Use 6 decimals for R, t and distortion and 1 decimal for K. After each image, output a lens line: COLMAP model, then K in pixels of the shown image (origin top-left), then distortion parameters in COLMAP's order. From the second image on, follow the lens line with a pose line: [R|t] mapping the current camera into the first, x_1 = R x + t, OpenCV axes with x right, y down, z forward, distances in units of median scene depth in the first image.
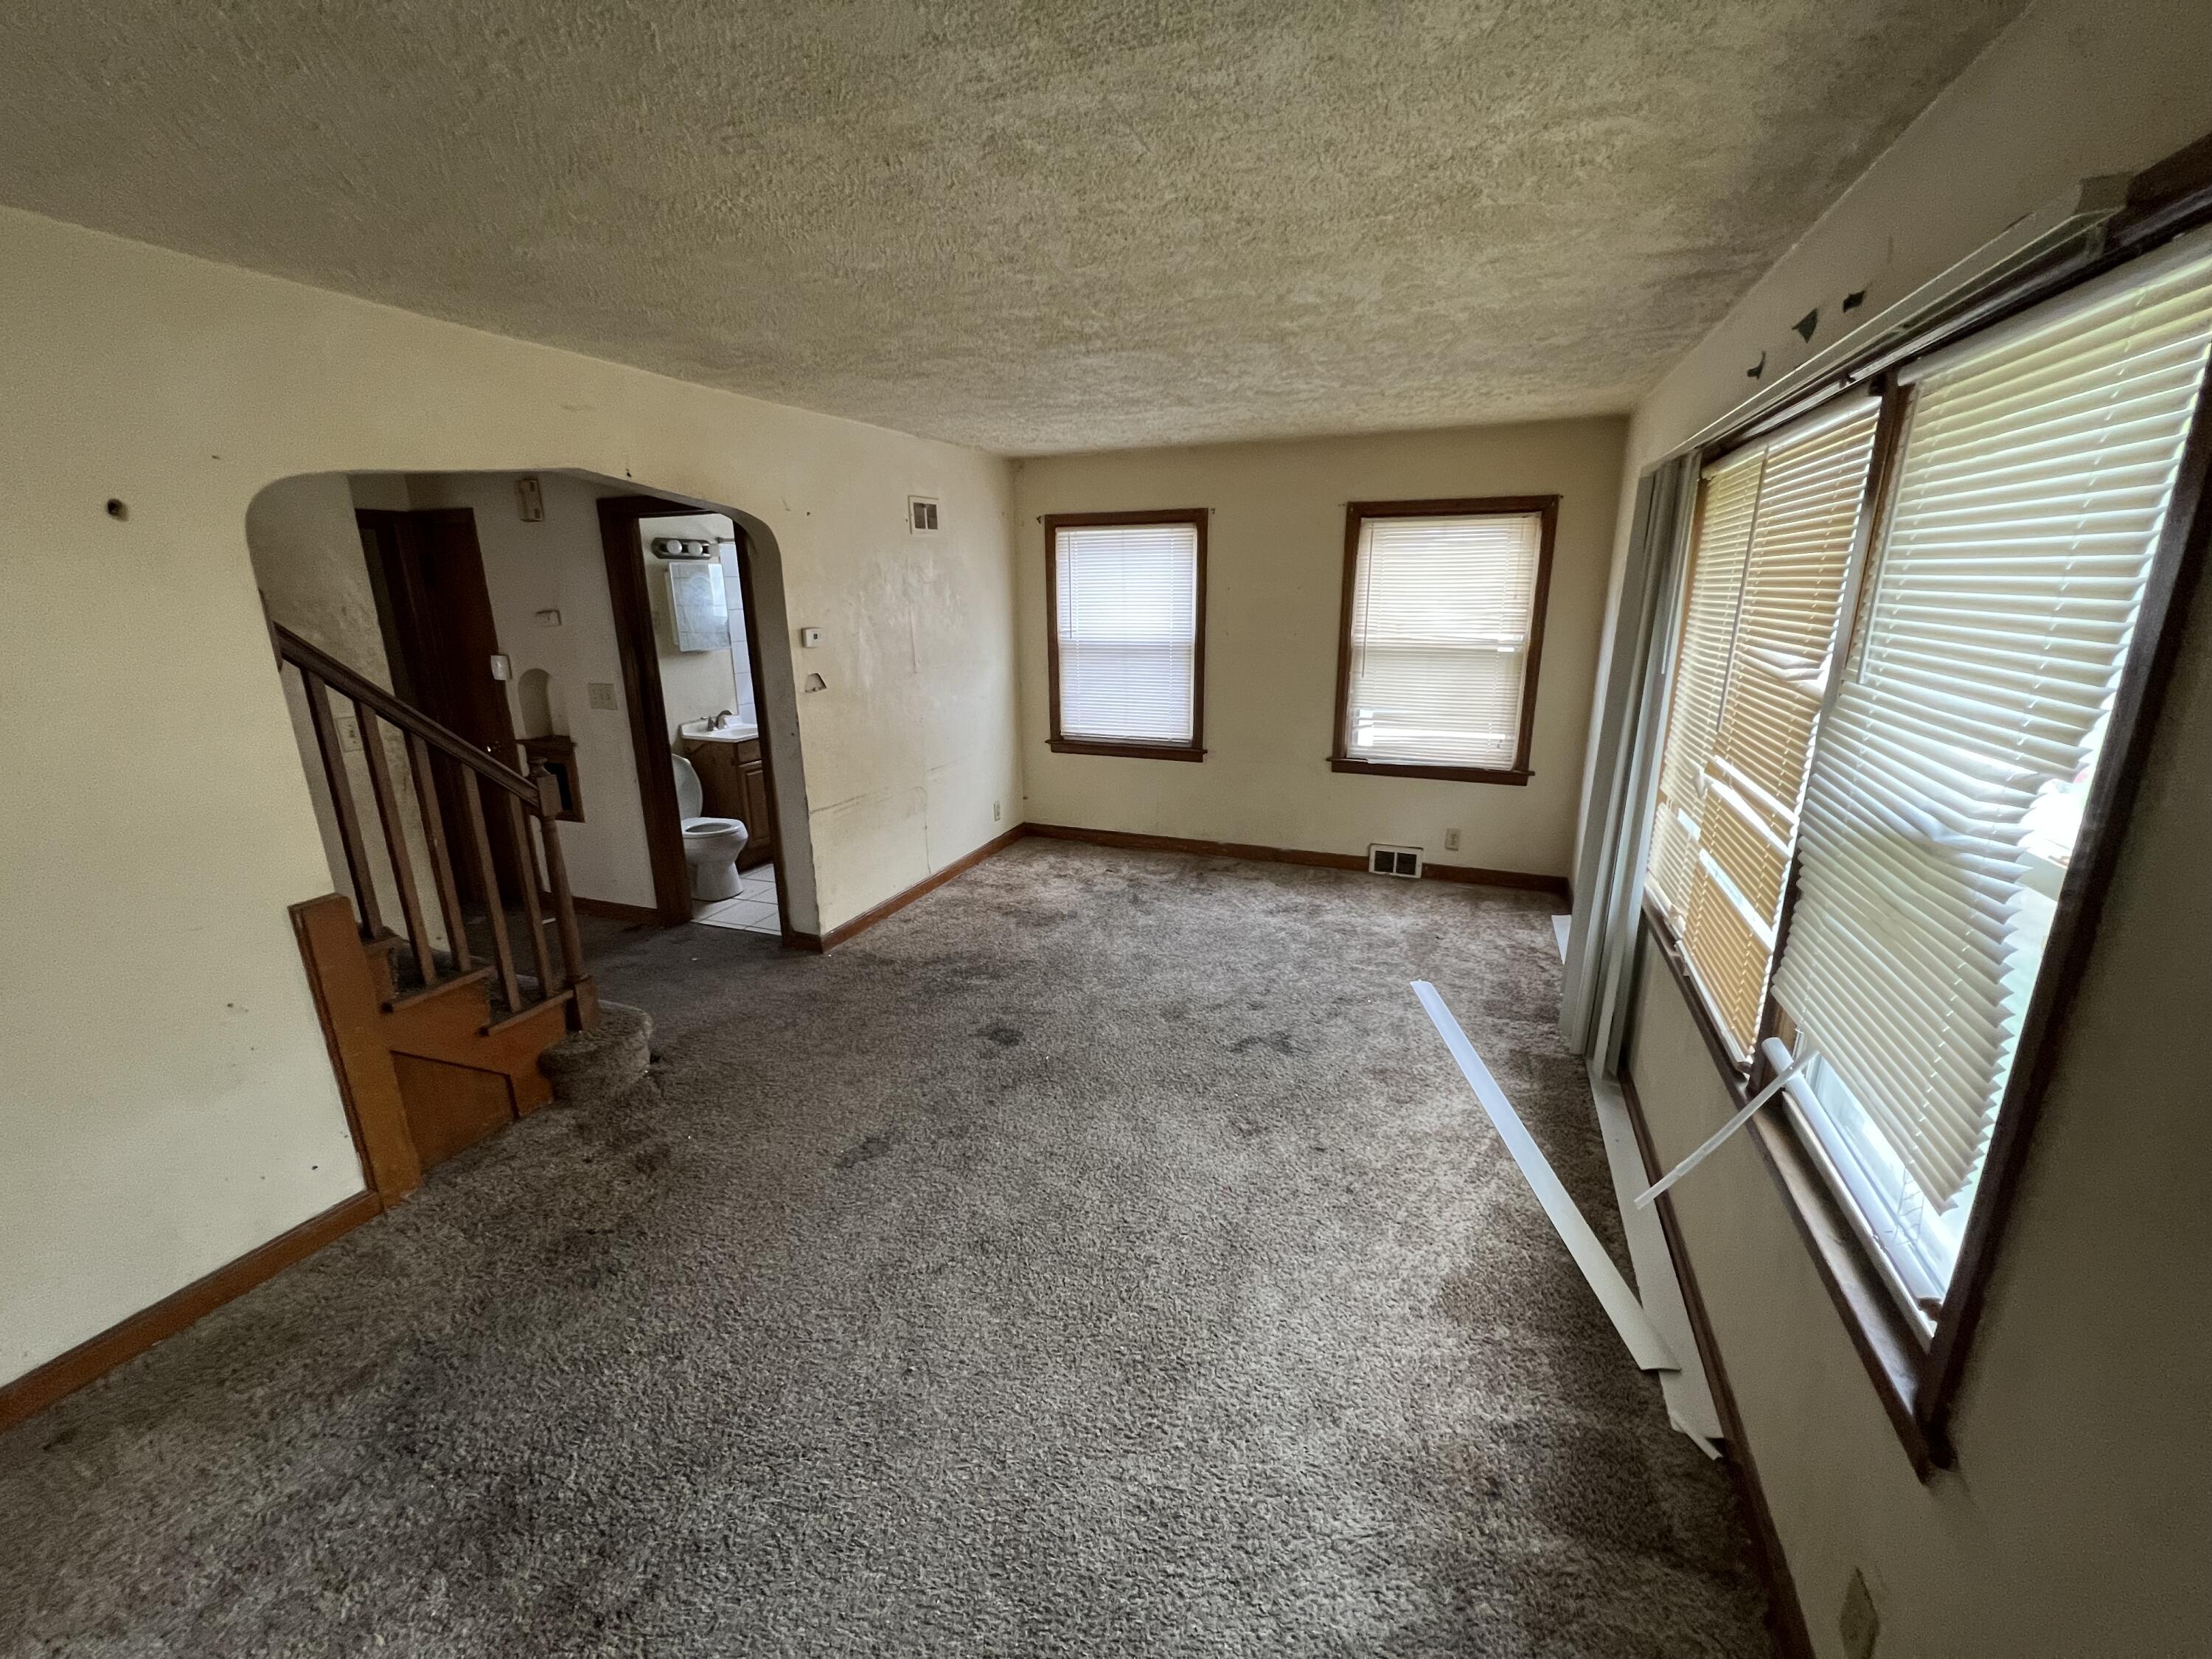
lens RADIAL K [[889.4, 0, 1102.2], [0, 889.4, 827.7], [0, 0, 1]] dist [-0.002374, 0.000215]
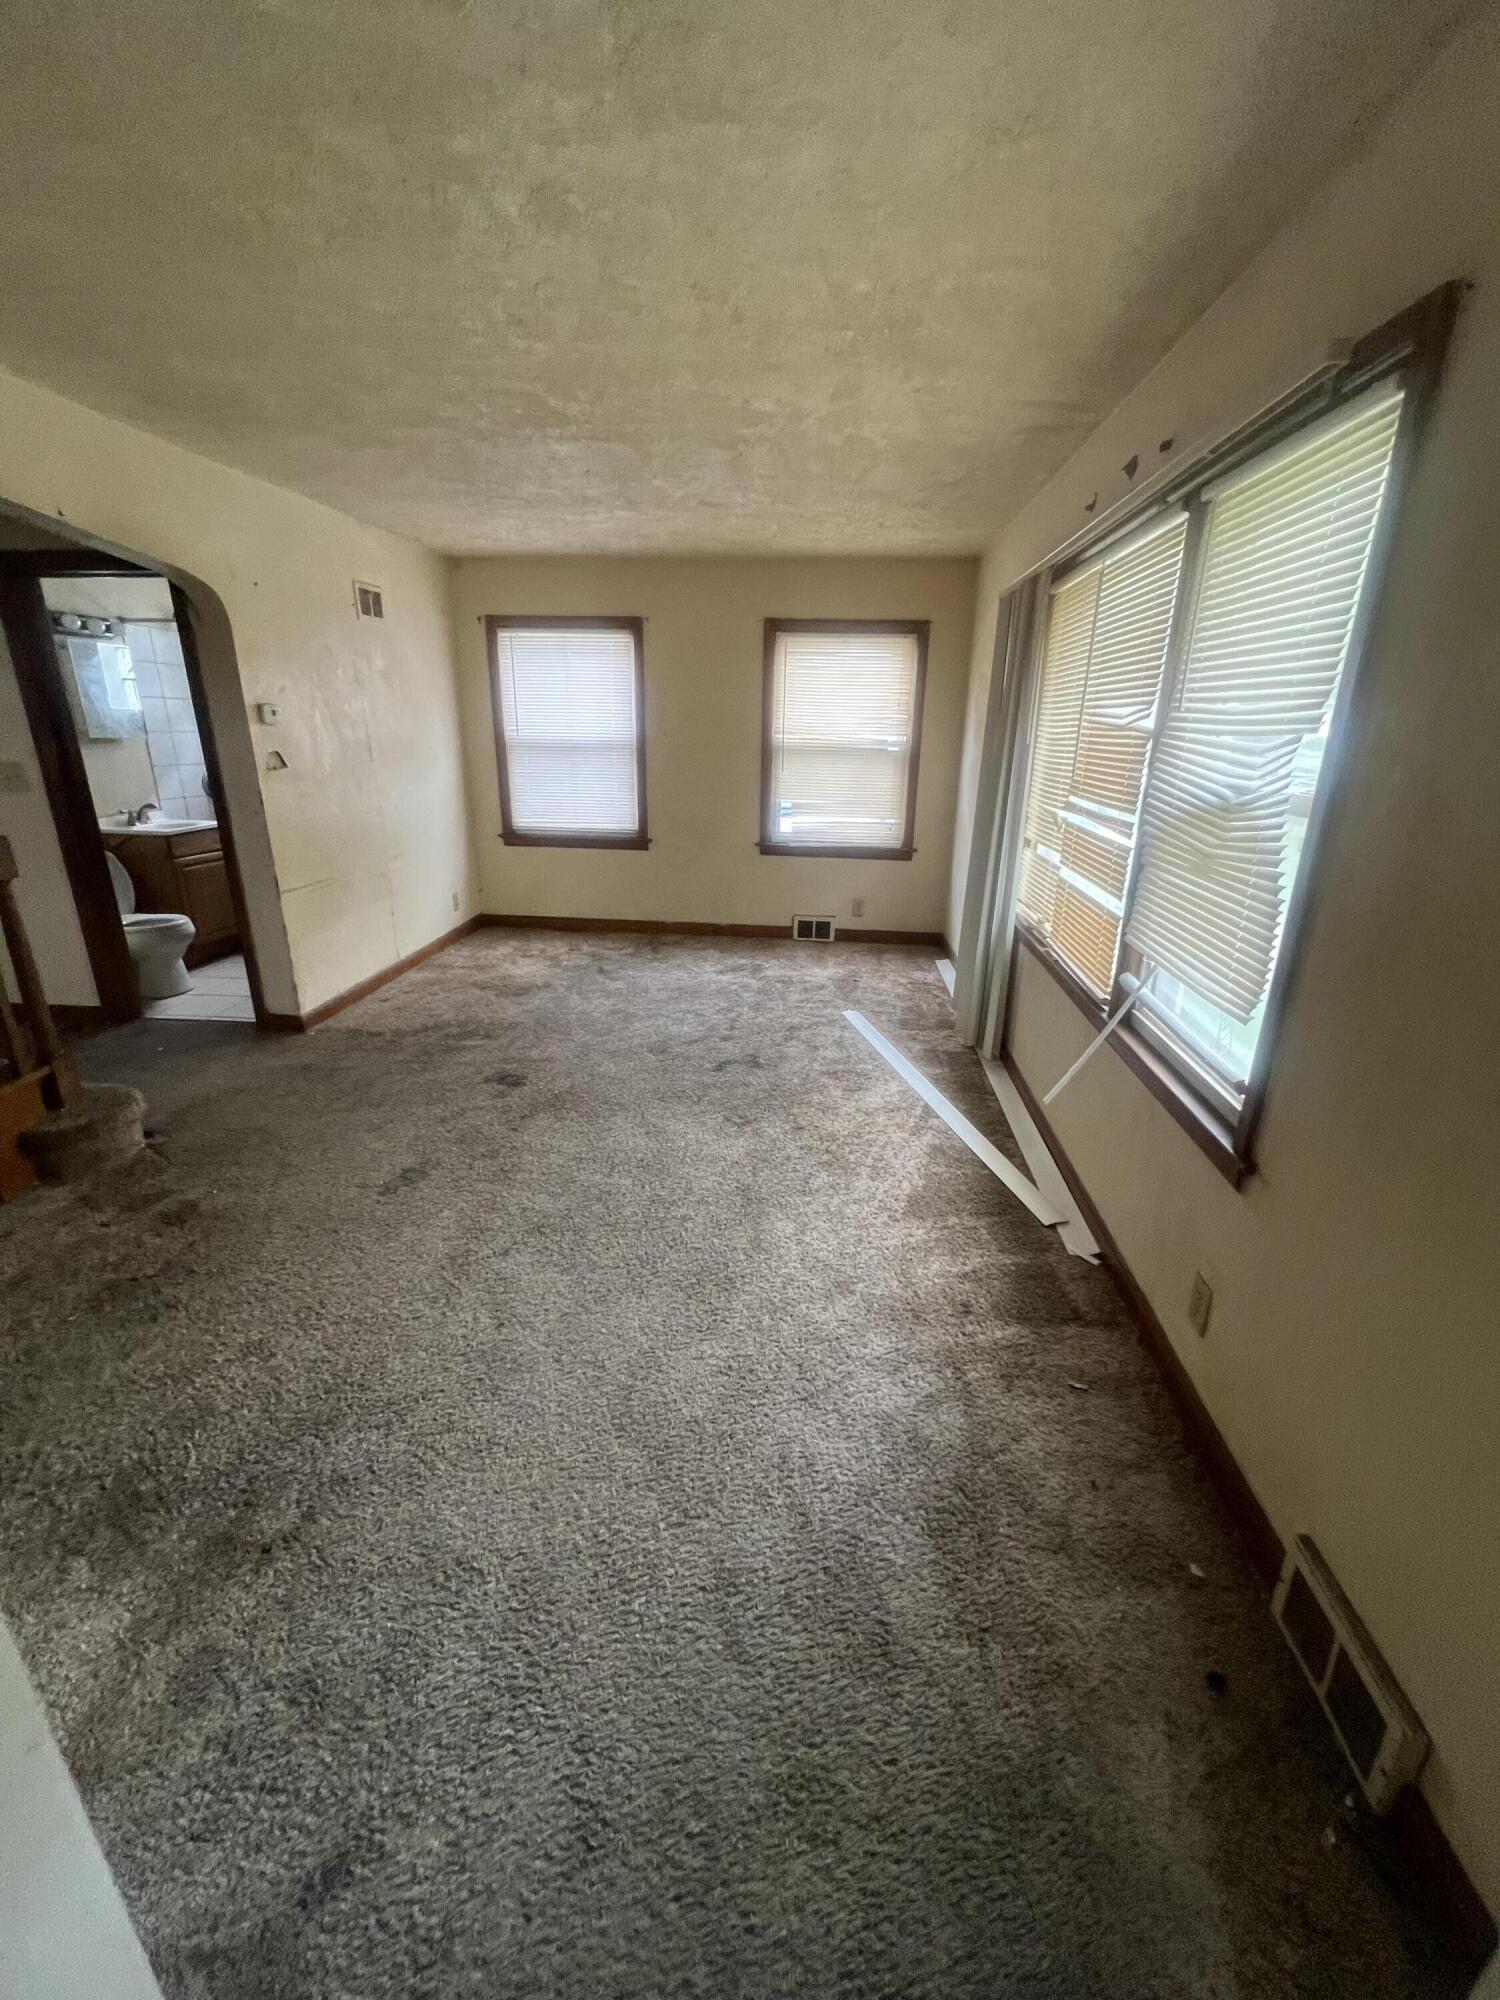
lens RADIAL K [[804.1, 0, 754.8], [0, 804.1, 999.3], [0, 0, 1]] dist [-0.002374, 0.000215]
pose [[0.955426, -0.069089, 0.287032, -0.112883], [0.050769, 0.996198, 0.070795, 0.088124], [-0.290832, -0.053067, 0.955301, -0.043533]]
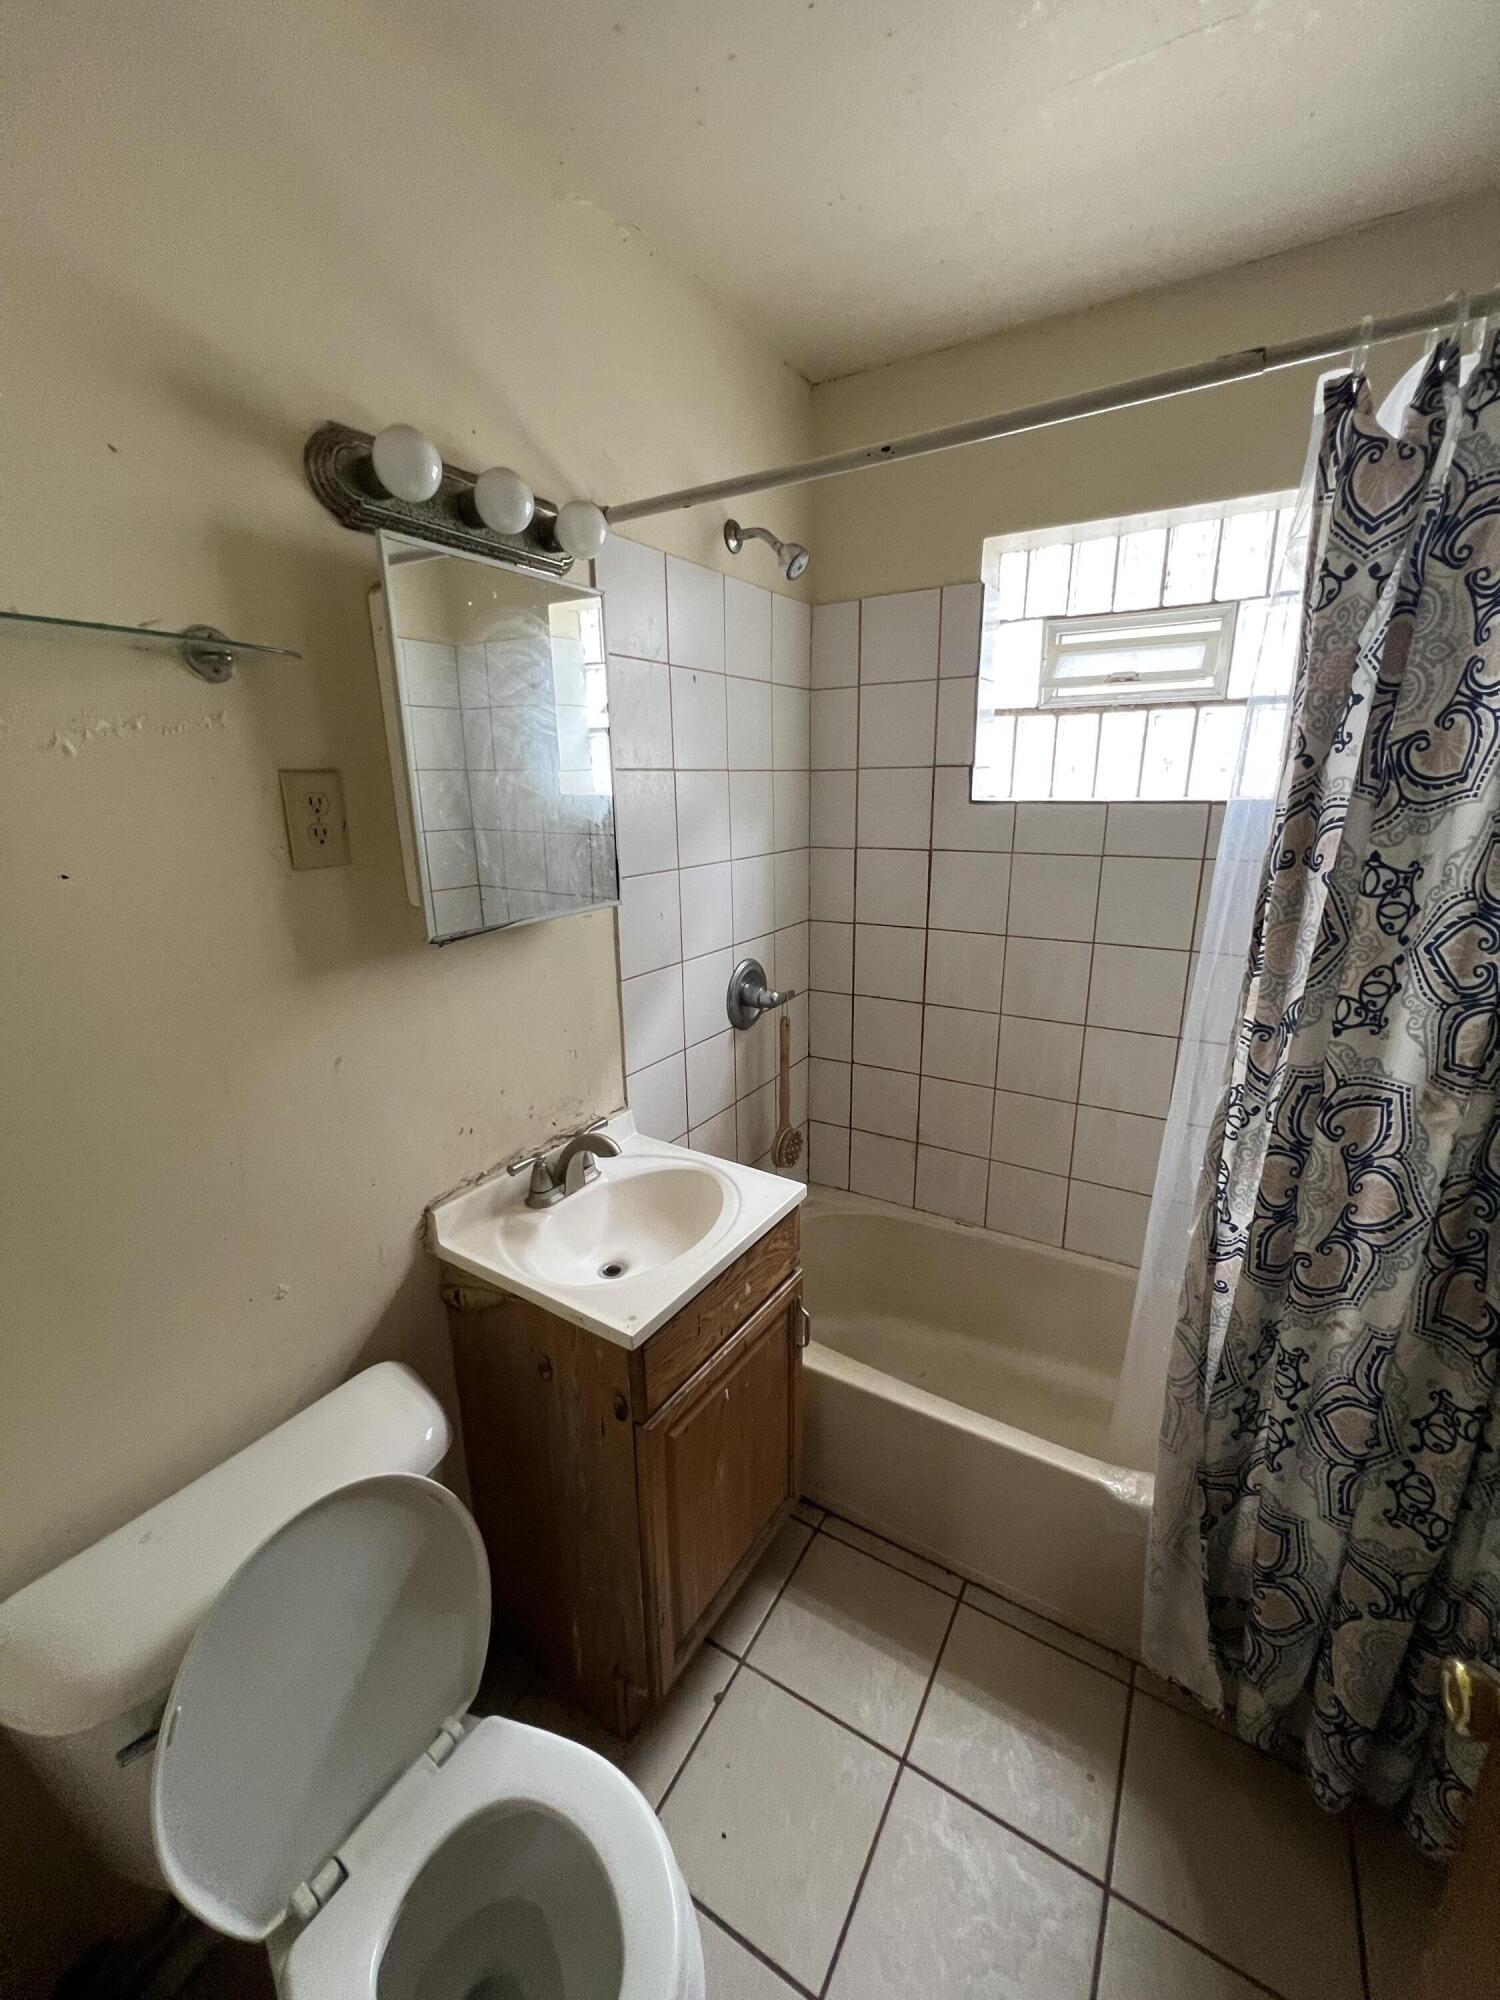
lens RADIAL K [[804.1, 0, 754.8], [0, 804.1, 999.3], [0, 0, 1]] dist [-0.002374, 0.000215]
pose [[0.987538, 0.039058, -0.152457, -0.601843], [-0.039498, 0.999220, 0.000148, -0.314433], [0.152344, 0.005875, 0.988310, 1.358897]]
